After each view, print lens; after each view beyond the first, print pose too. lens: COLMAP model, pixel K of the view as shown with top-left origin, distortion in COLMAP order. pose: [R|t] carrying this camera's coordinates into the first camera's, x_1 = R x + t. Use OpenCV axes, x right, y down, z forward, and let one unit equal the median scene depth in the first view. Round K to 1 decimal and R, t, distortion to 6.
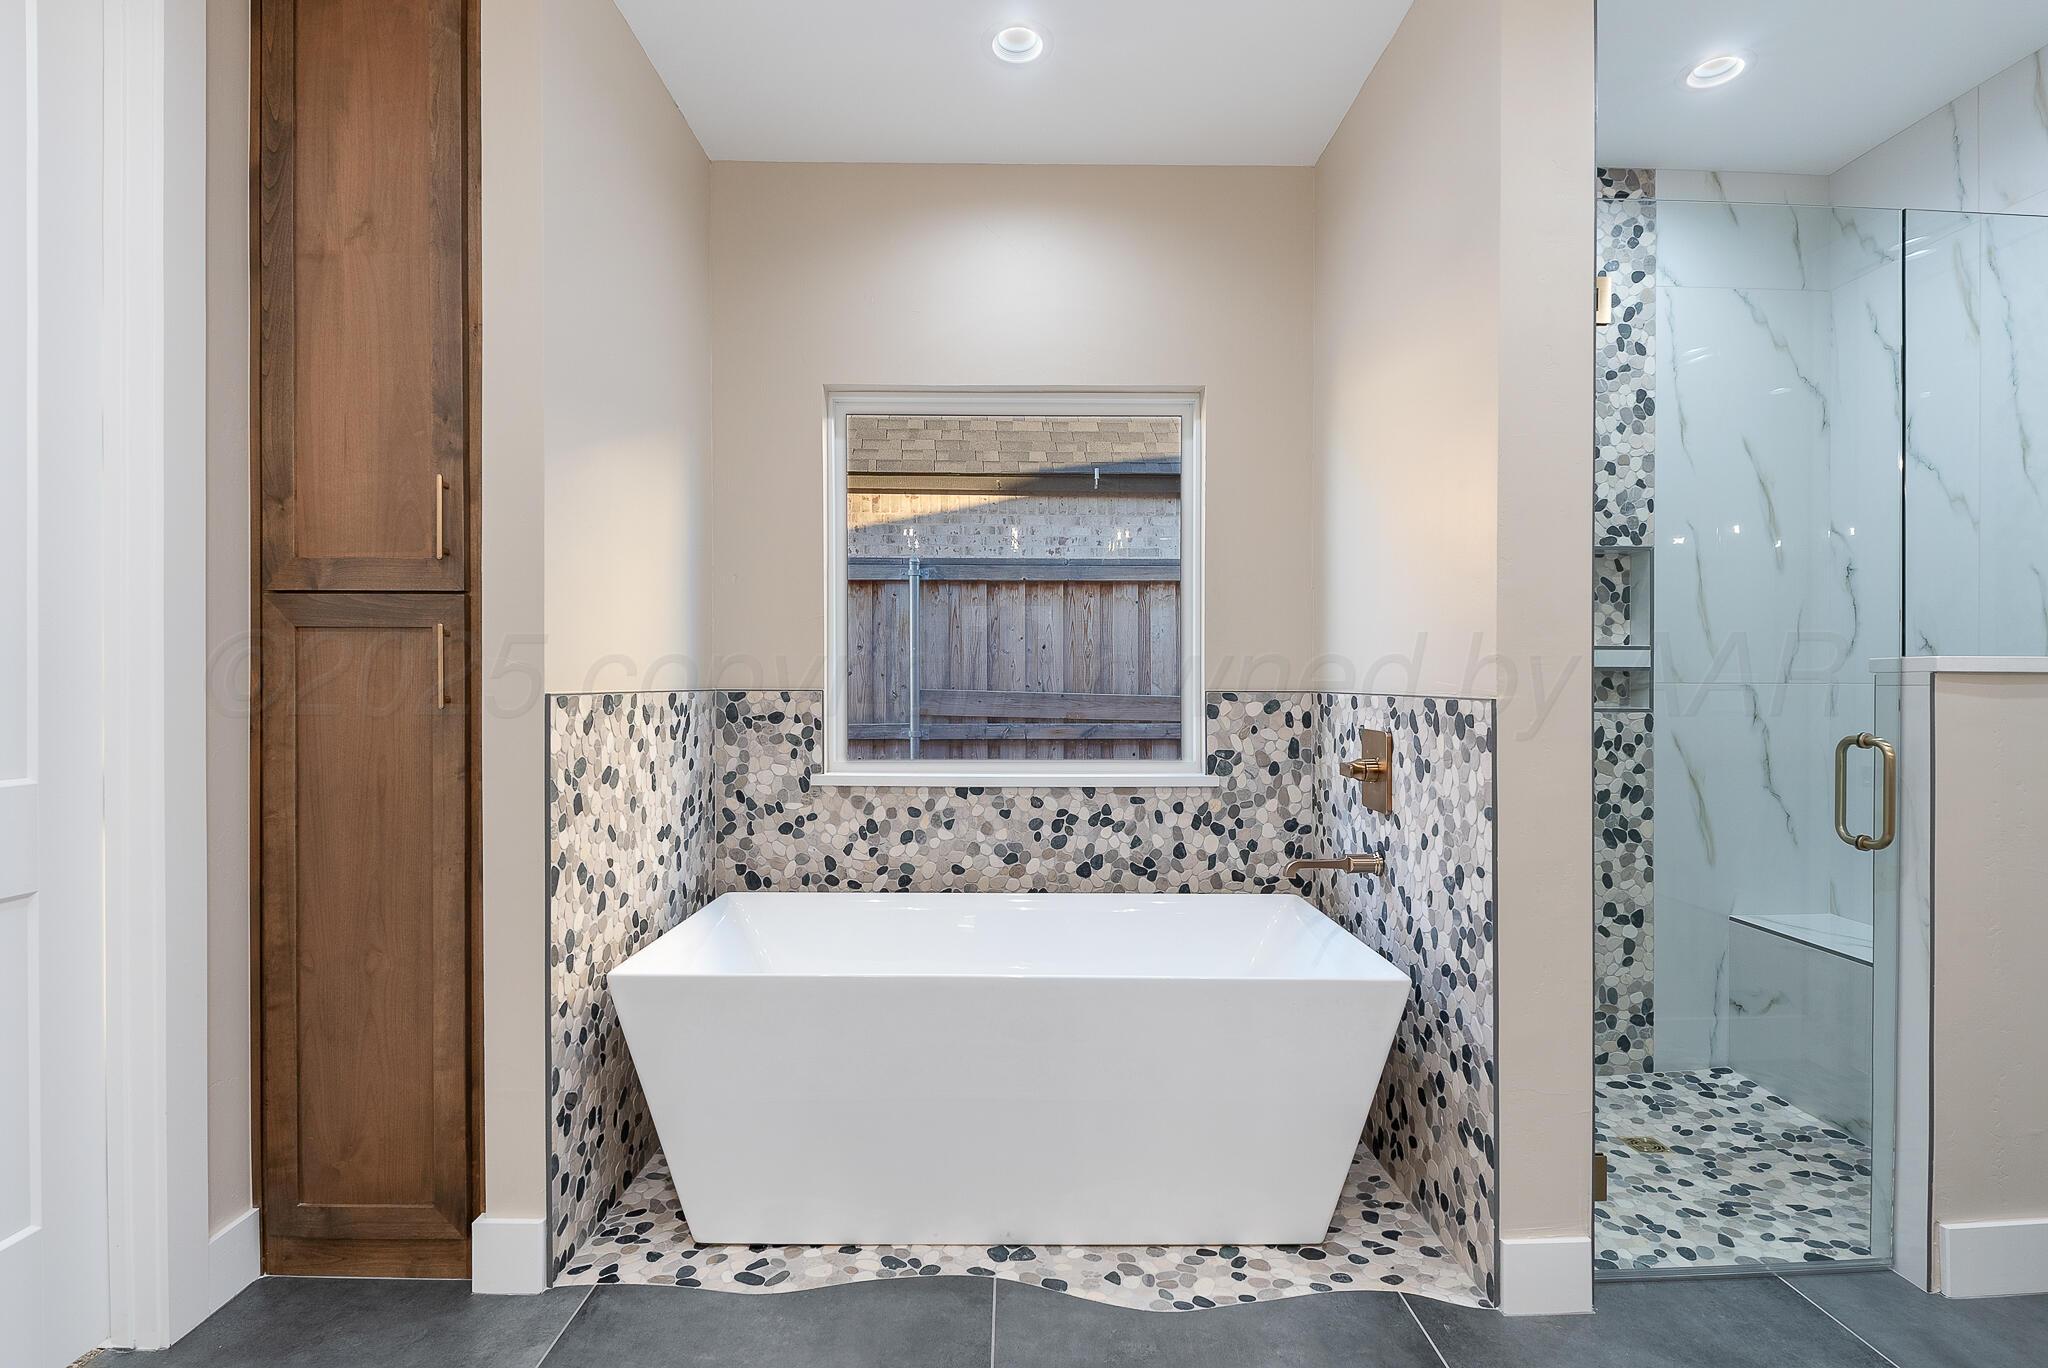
lens RADIAL K [[1001.3, 0, 1024.0], [0, 1001.3, 684.0], [0, 0, 1]] dist [0.035238, -0.040327]
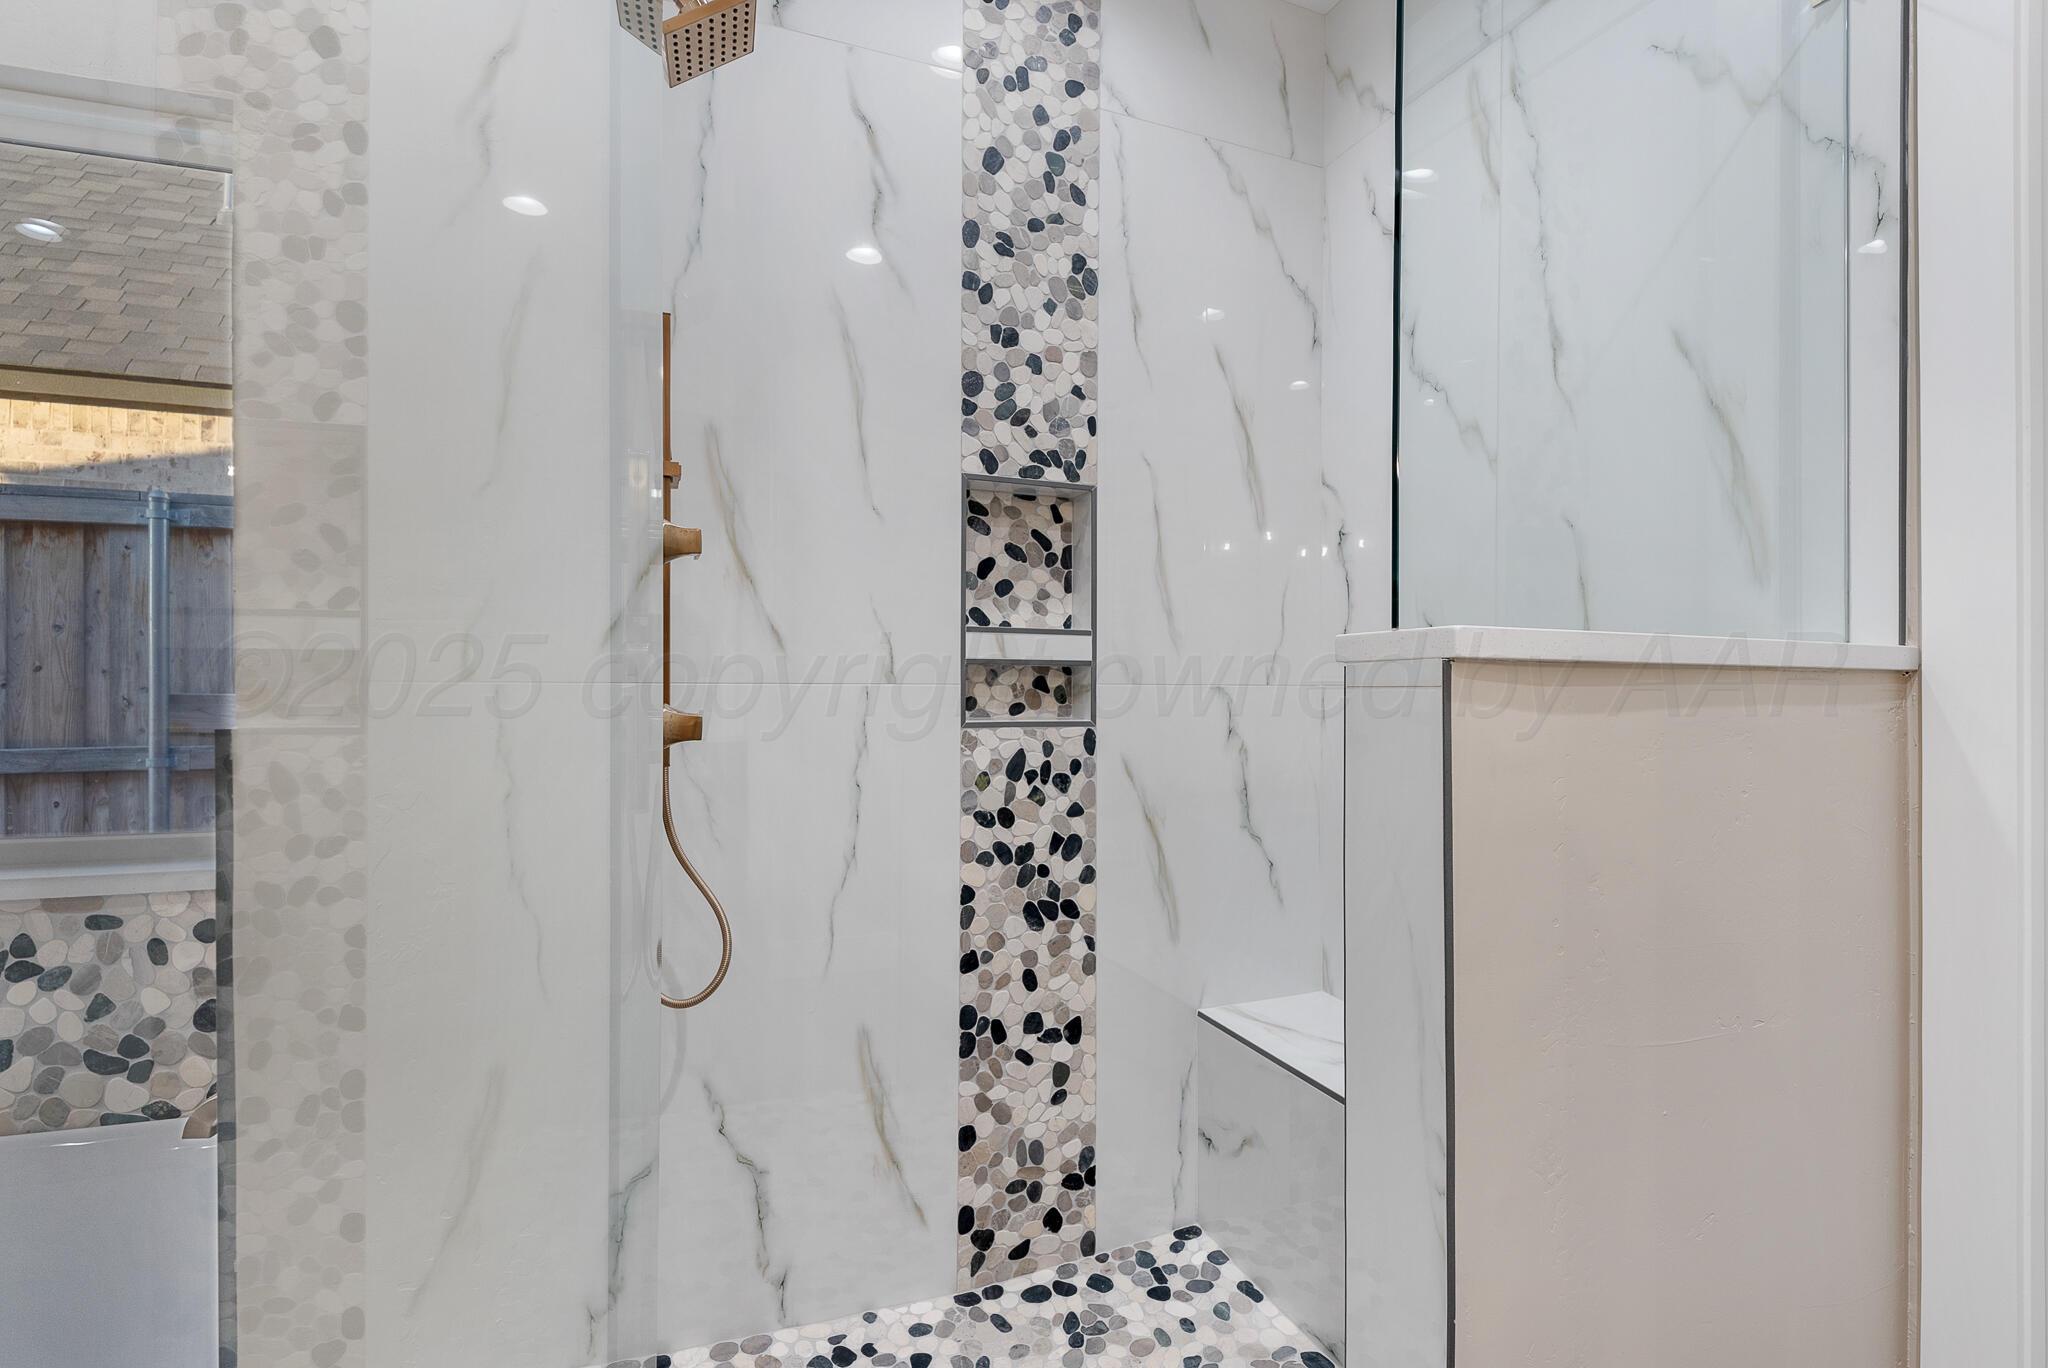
lens RADIAL K [[902.8, 0, 1006.7], [0, 902.8, 681.7], [0, 0, 1]] dist [0.002339, -0.000526]
pose [[0.958011, 0.002281, 0.286721, 0.390857], [-0.000675, 0.999984, -0.005699, 0.001110], [-0.286730, 0.005266, 0.957997, 0.429793]]
